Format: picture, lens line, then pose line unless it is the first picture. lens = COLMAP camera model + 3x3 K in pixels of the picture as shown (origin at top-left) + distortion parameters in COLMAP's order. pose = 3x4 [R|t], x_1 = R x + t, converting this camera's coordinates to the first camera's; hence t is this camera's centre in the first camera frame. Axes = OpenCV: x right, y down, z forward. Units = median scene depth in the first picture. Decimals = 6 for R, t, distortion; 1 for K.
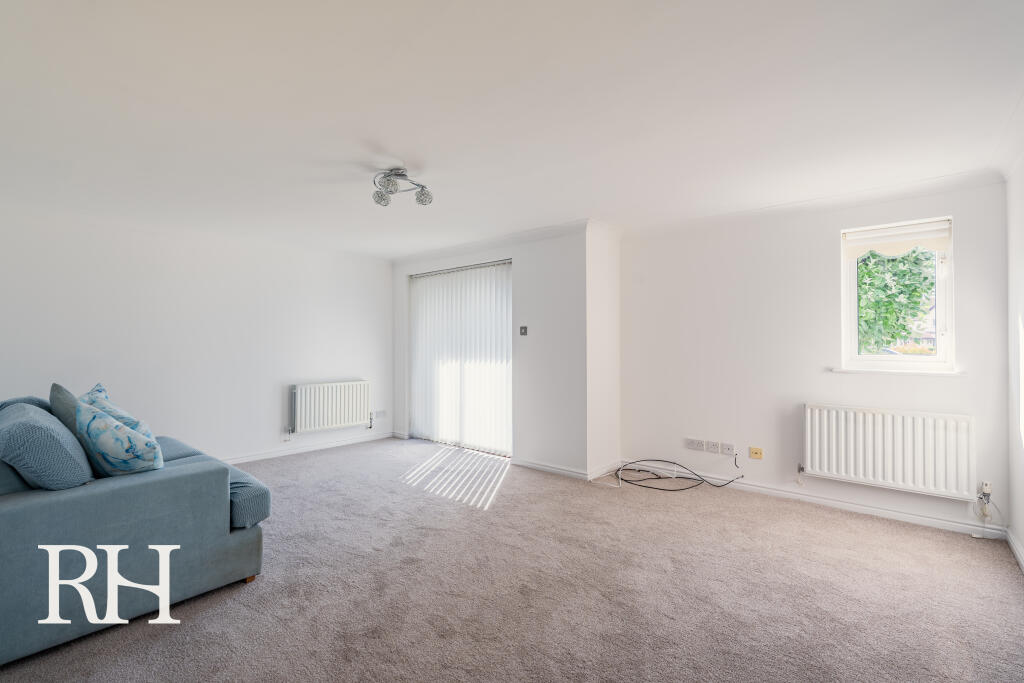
lens RADIAL K [[462.8, 0, 512.0], [0, 462.8, 341.5], [0, 0, 1]] dist [-0.001080, -0.000100]
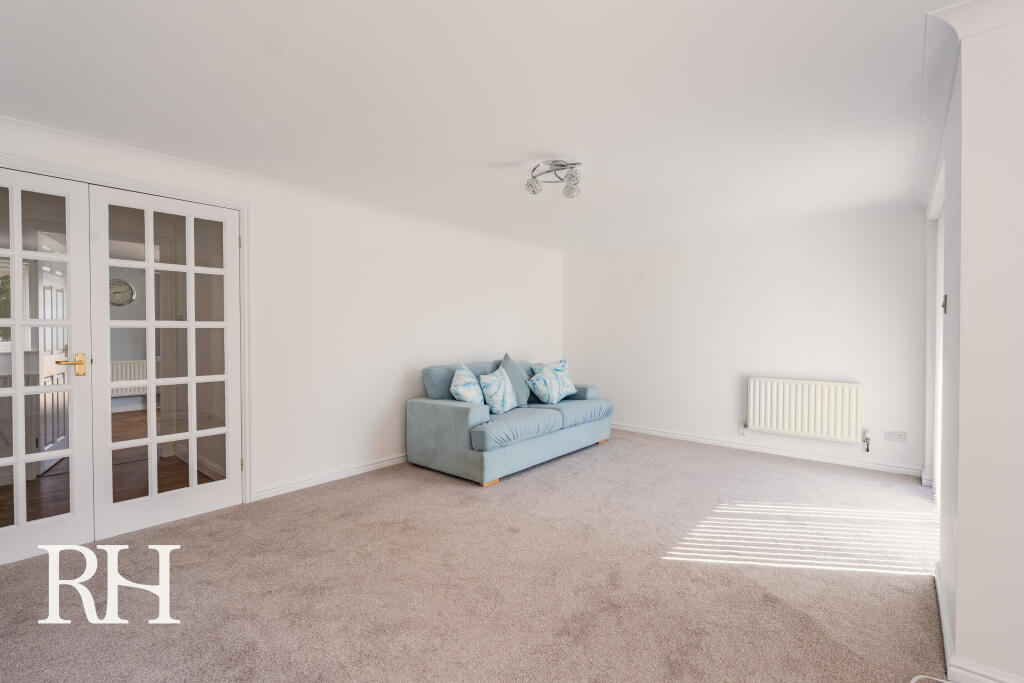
lens RADIAL K [[462.8, 0, 512.0], [0, 462.8, 341.5], [0, 0, 1]] dist [-0.001080, -0.000100]
pose [[0.019887, 0.022575, -0.999547, 0.546592], [-0.000129, 0.999745, 0.022577, 0.003239], [0.999802, -0.000320, 0.019885, 0.616500]]
